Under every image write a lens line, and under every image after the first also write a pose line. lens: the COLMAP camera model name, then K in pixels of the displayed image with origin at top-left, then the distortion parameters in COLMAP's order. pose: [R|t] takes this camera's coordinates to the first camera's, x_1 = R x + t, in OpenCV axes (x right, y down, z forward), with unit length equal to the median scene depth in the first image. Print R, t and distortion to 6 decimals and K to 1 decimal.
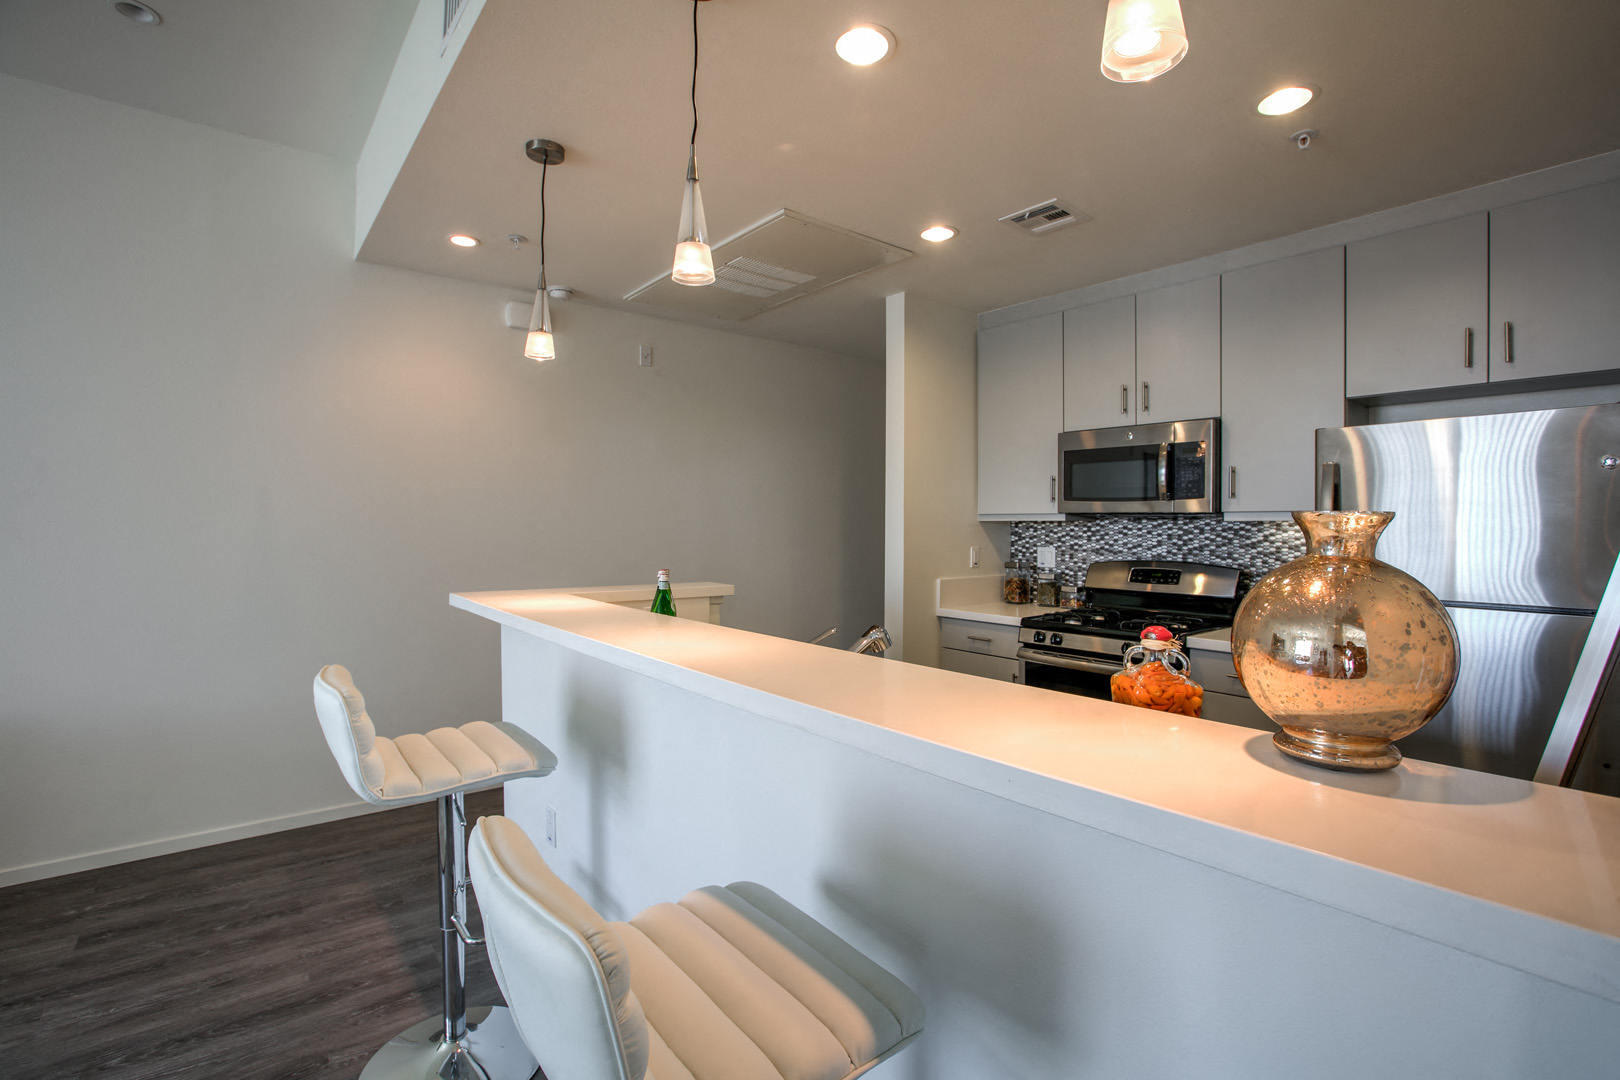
lens RADIAL K [[747.8, 0, 808.9], [0, 747.8, 541.4], [0, 0, 1]] dist [-0.030732, 0.002290]
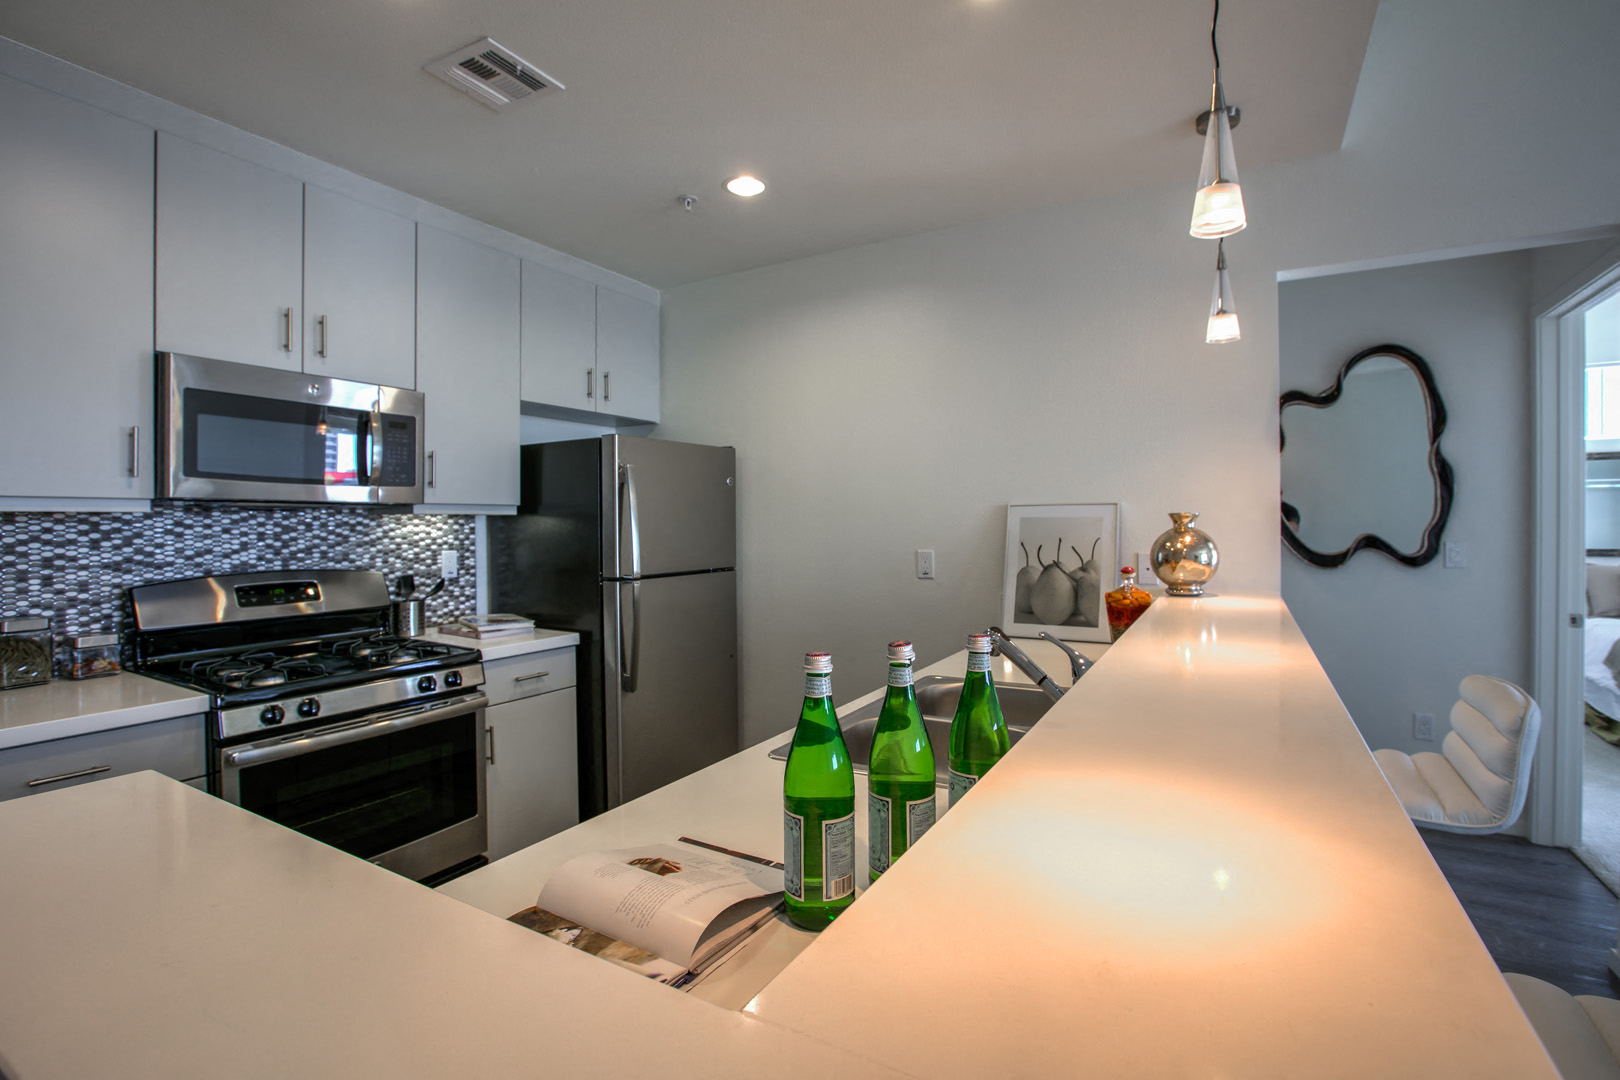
lens RADIAL K [[747.8, 0, 809.3], [0, 747.8, 530.5], [0, 0, 1]] dist [-0.030732, 0.002290]
pose [[-0.354615, -0.013845, 0.934910, -0.350262], [0.025286, 0.999383, 0.024391, -0.015855], [-0.934670, 0.032290, -0.354046, 0.783504]]
